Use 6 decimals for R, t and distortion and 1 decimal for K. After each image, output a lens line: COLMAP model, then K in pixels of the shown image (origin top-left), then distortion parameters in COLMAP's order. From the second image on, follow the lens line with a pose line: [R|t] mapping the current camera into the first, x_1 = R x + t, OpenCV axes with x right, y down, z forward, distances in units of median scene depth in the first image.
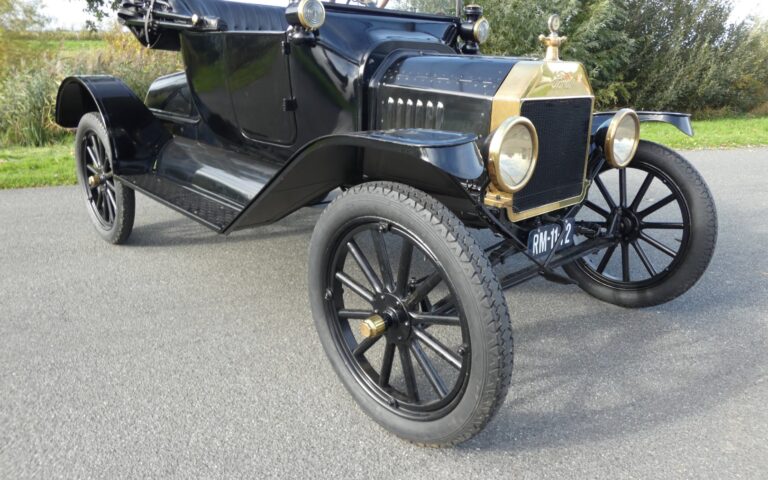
lens RADIAL K [[578.3, 0, 384.0], [0, 578.3, 240.0], [0, 0, 1]] dist [-0.026668, 0.000261]
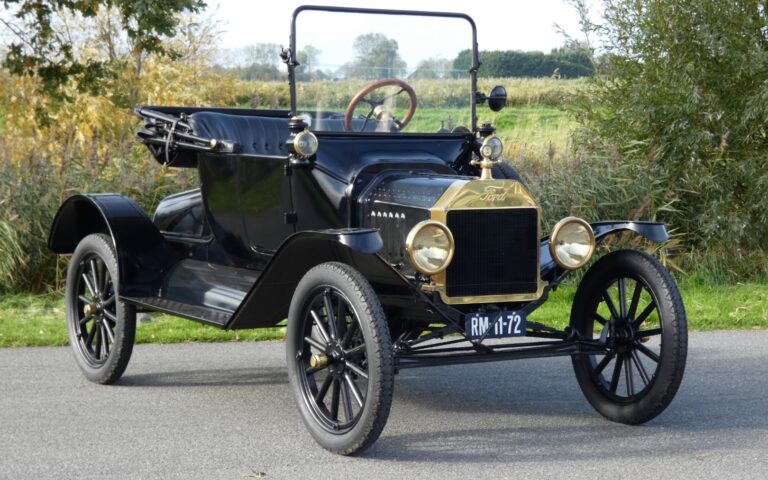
lens RADIAL K [[1893.7, 0, 384.0], [0, 1893.7, 240.0], [0, 0, 1]] dist [0.379668, -0.290601]
pose [[0.977985, -0.006404, -0.208579, 0.741646], [-0.045503, 0.968932, -0.243104, 0.658153], [0.203655, 0.247243, 0.947310, -2.319031]]
